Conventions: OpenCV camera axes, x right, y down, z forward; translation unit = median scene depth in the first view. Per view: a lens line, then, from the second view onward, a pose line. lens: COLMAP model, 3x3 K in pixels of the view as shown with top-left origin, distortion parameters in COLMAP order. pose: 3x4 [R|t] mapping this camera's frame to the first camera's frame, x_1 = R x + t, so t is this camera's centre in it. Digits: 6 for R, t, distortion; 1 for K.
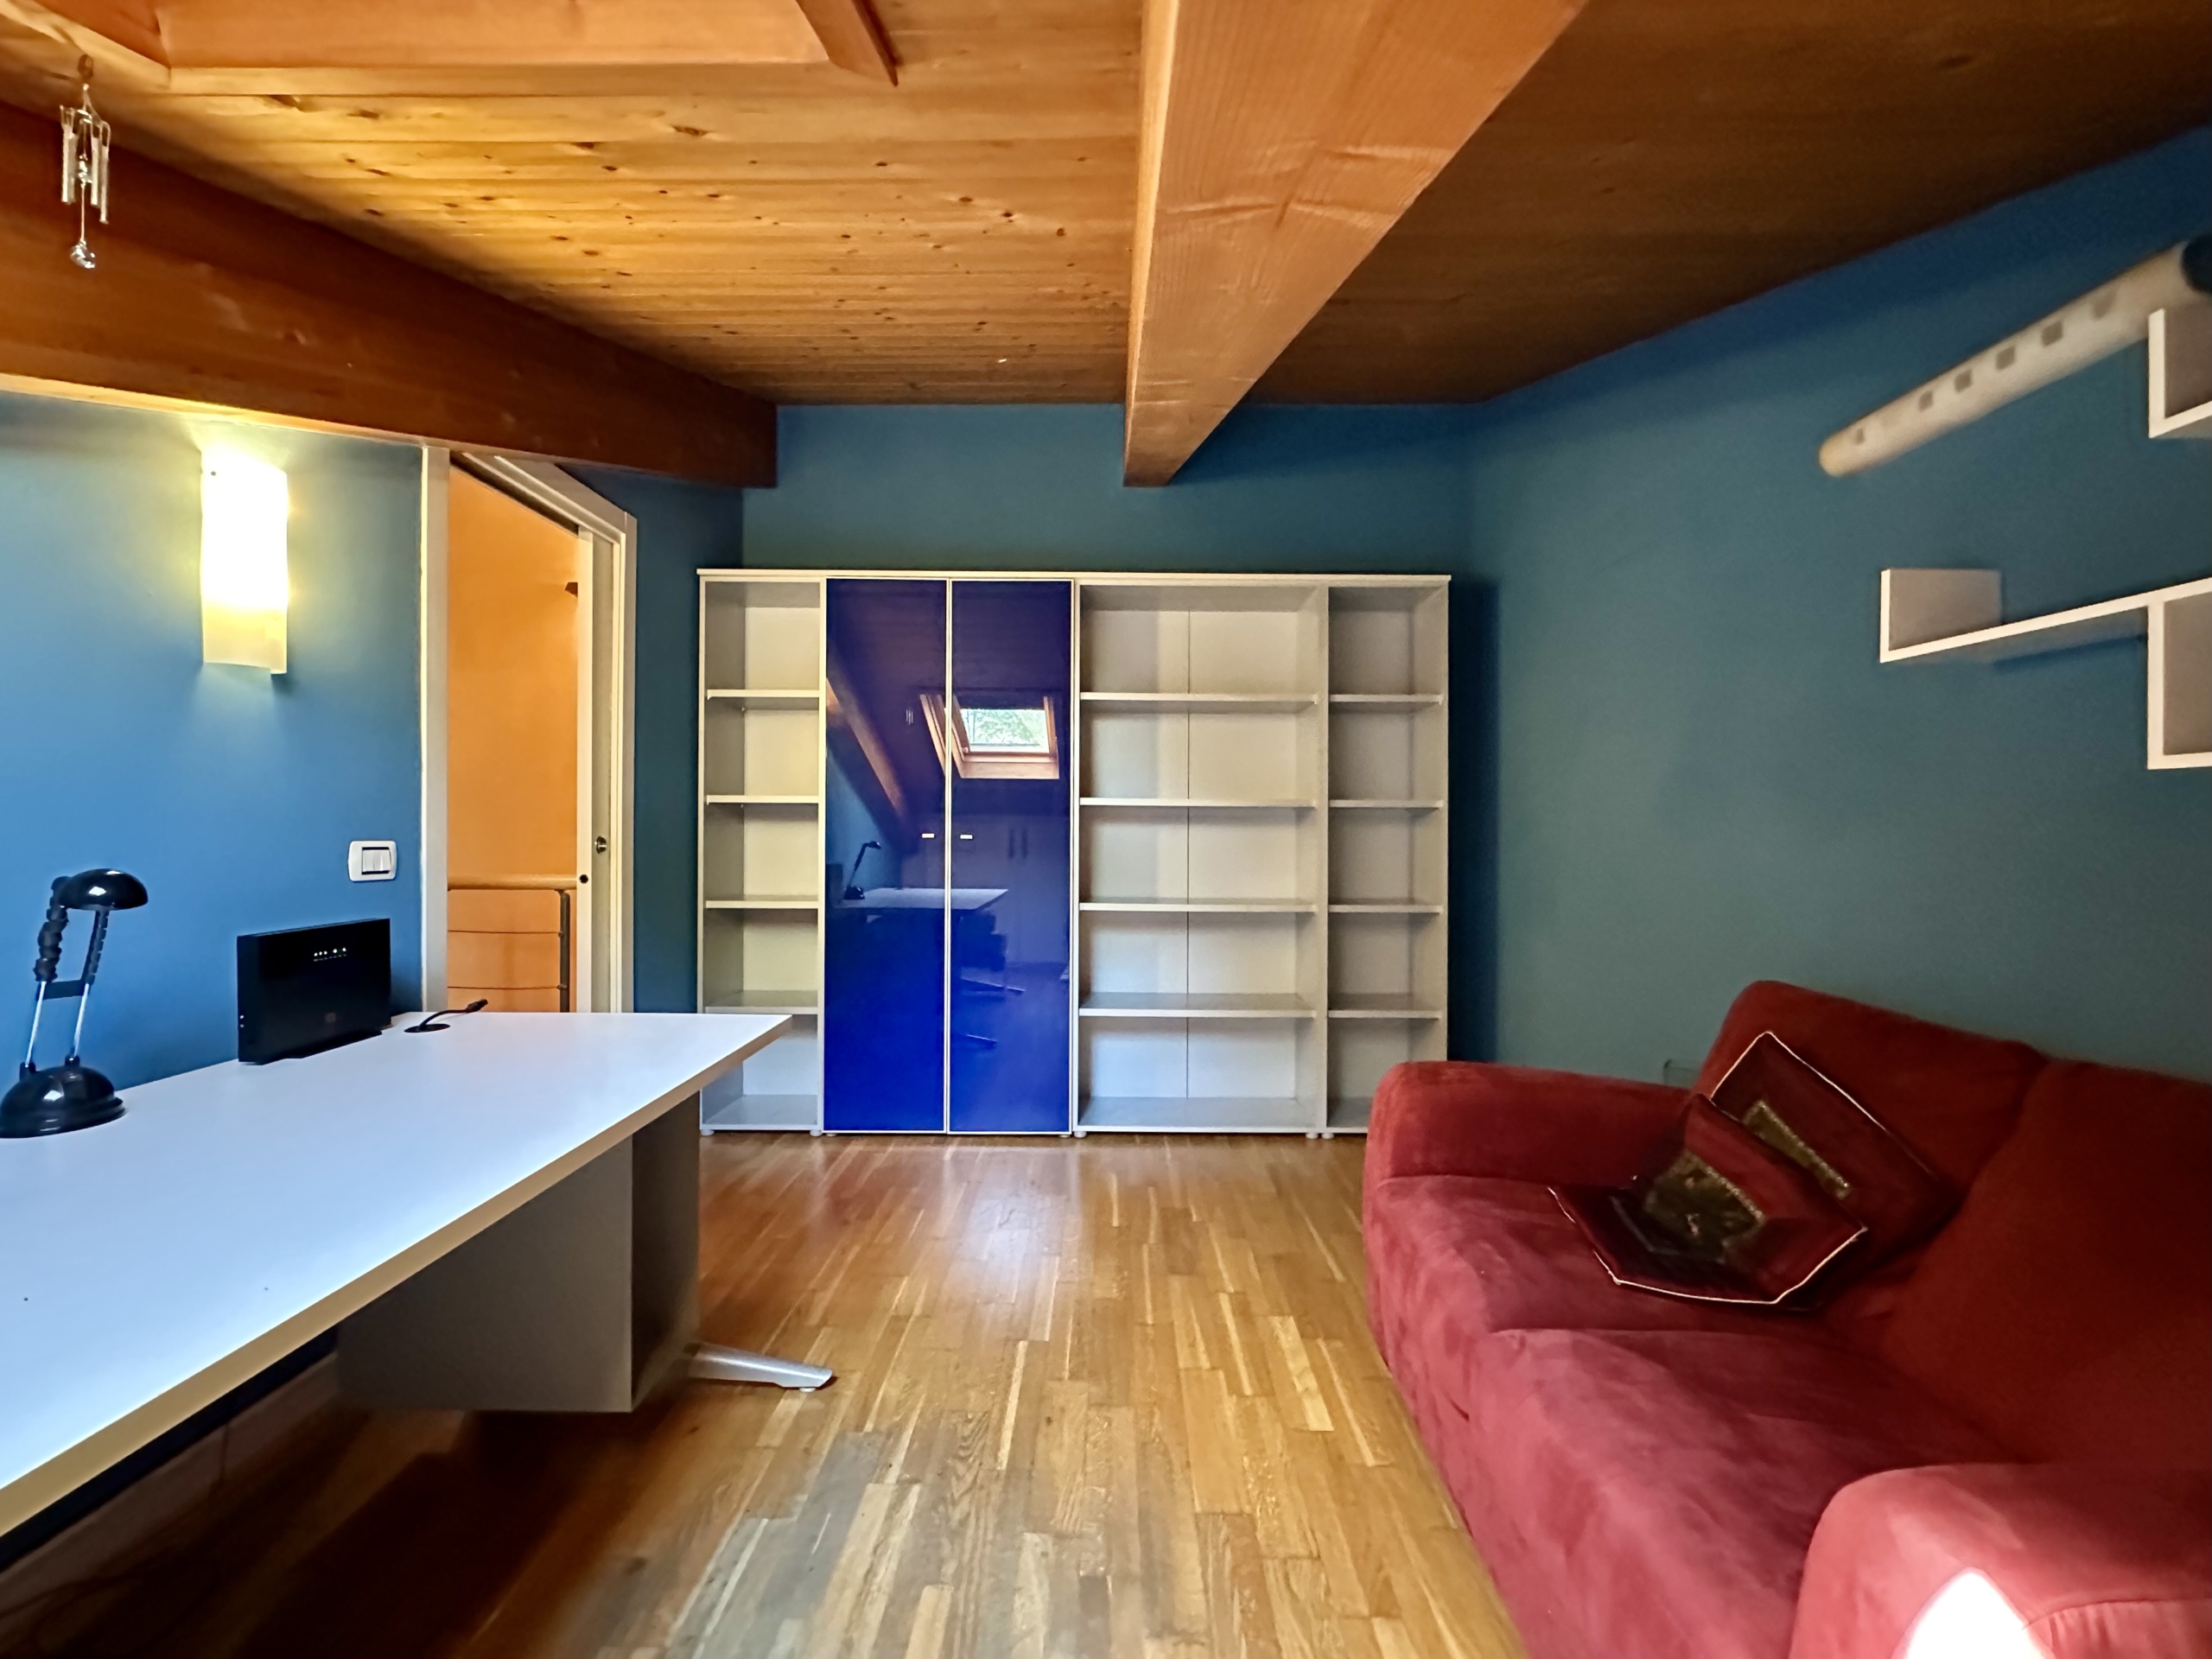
lens RADIAL K [[892.1, 0, 1103.5], [0, 892.1, 822.5], [0, 0, 1]] dist [-0.004618, 0.001271]
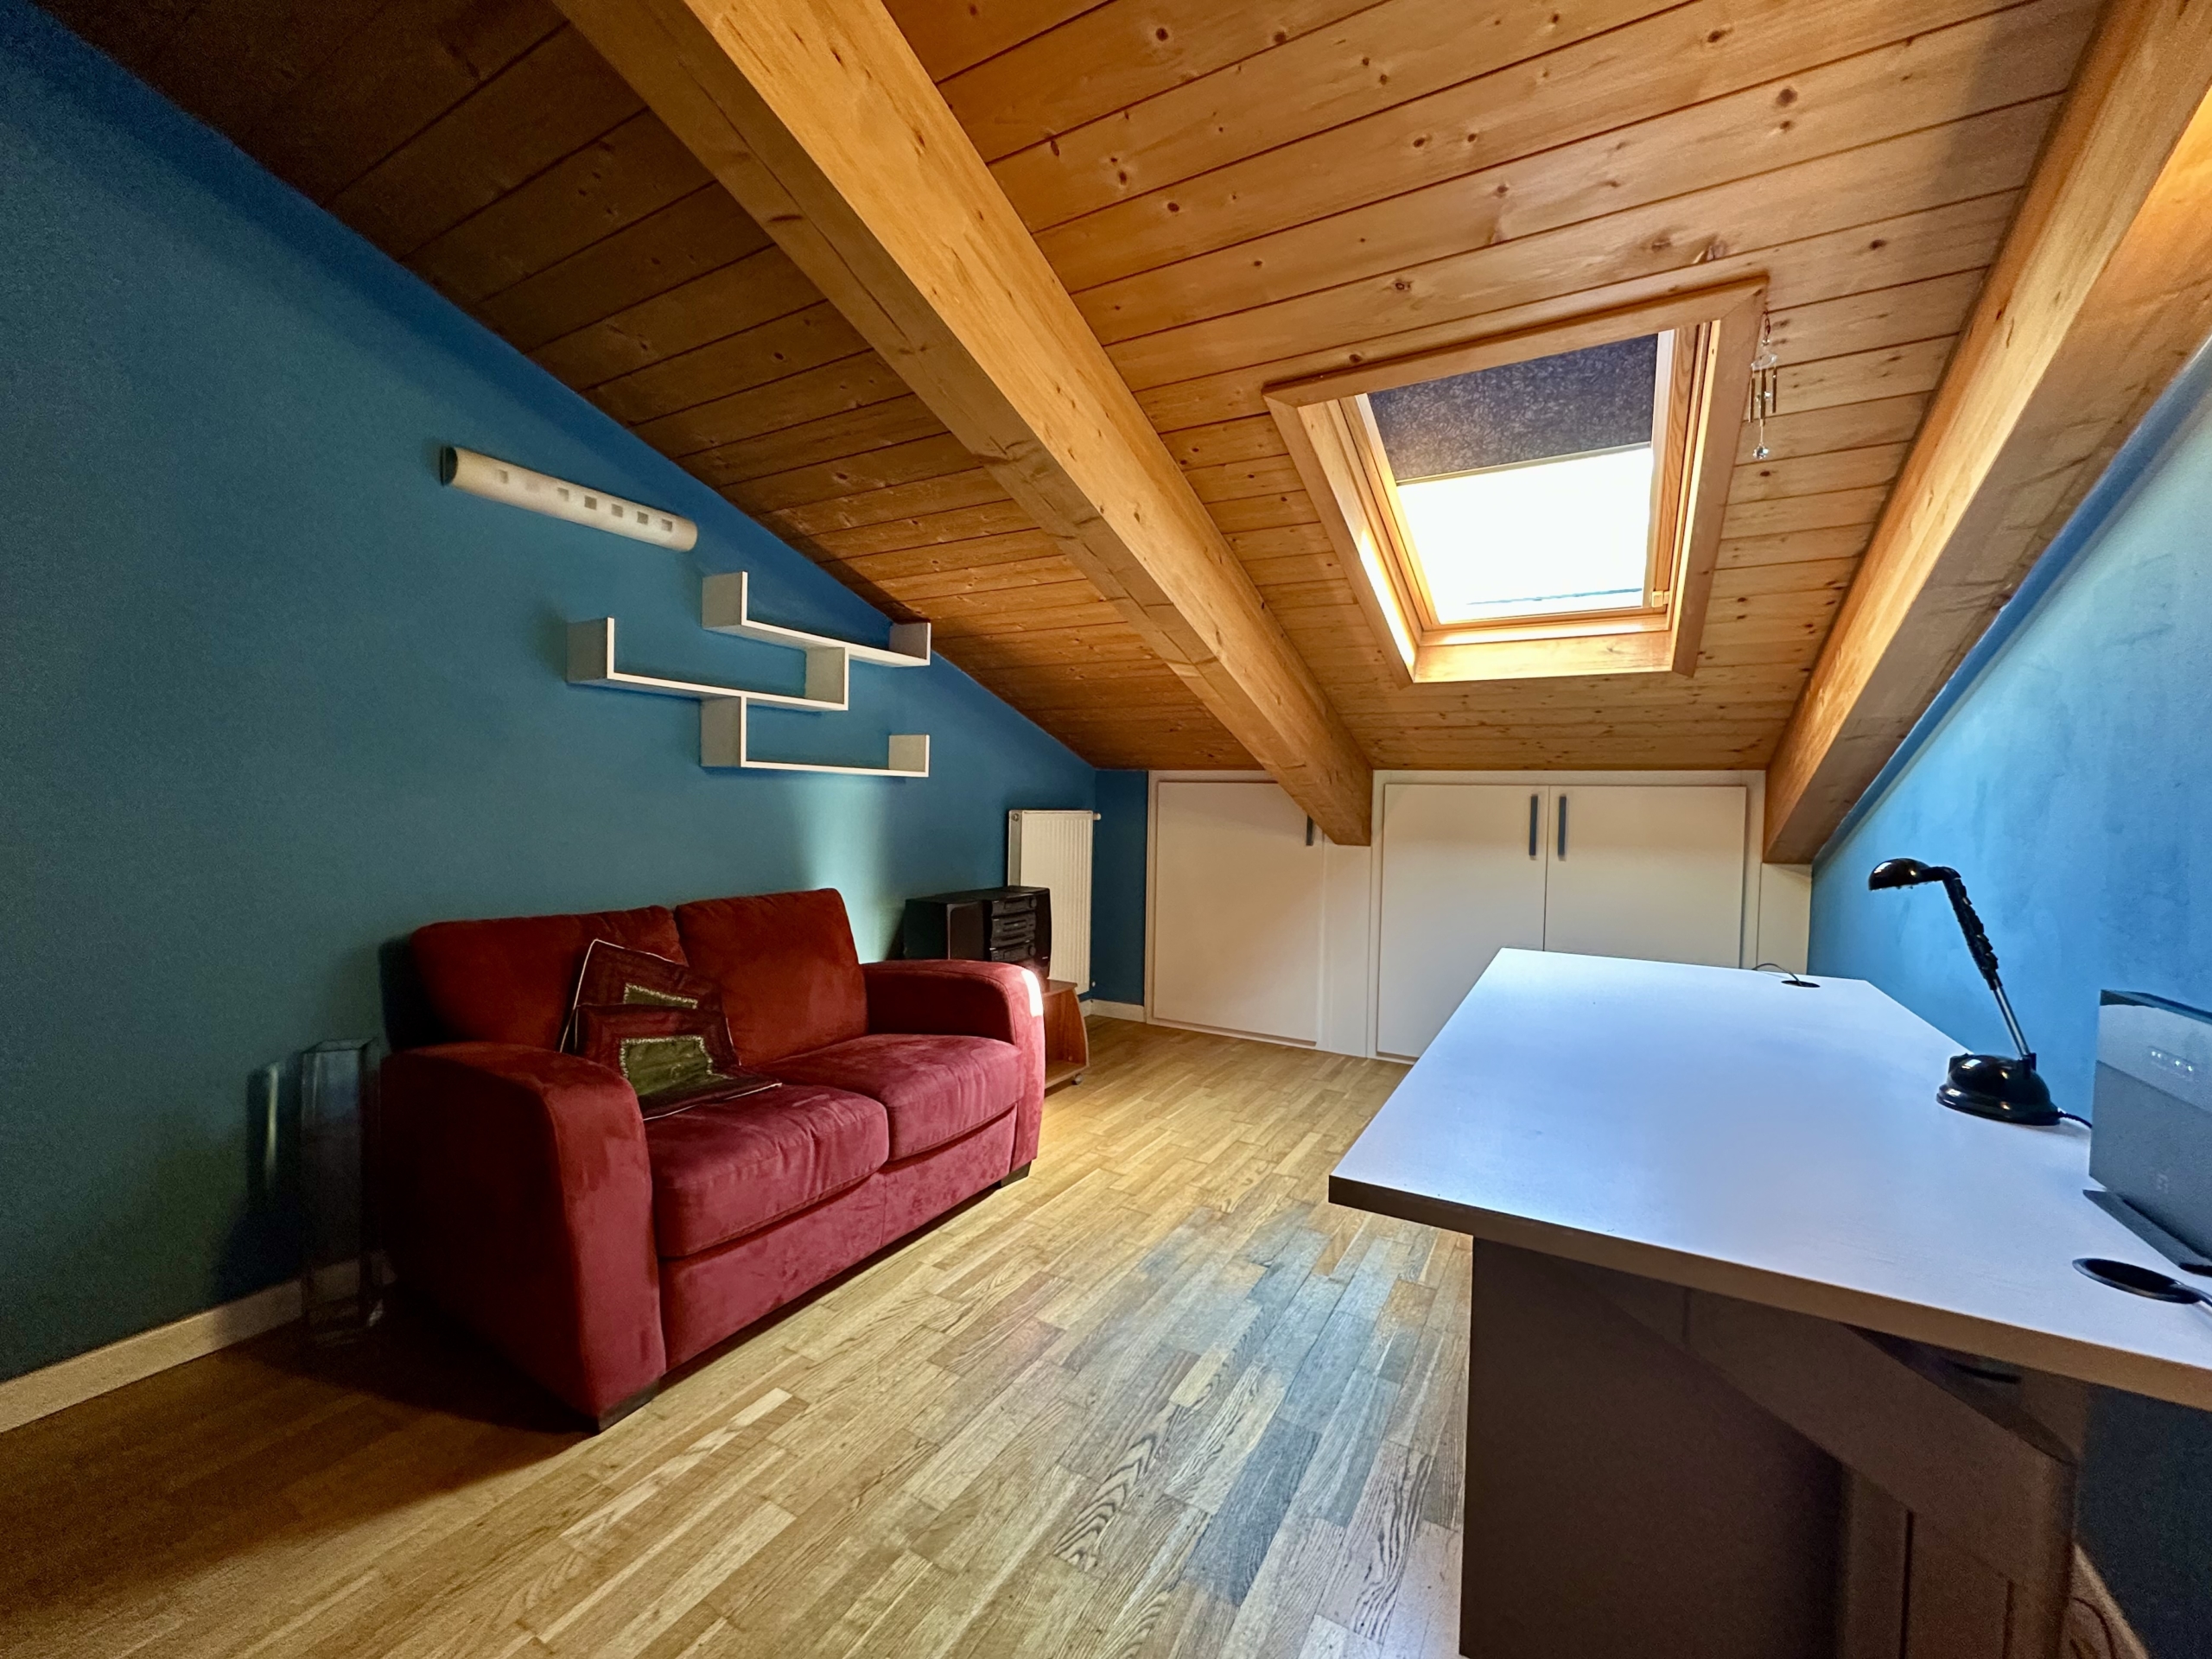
lens RADIAL K [[892.1, 0, 1092.8], [0, 892.1, 834.5], [0, 0, 1]] dist [-0.004618, 0.001271]
pose [[-0.864553, -0.041909, 0.500790, -0.603582], [-0.028389, 0.998998, 0.034592, 0.009806], [-0.501738, 0.015689, -0.864877, 1.904378]]
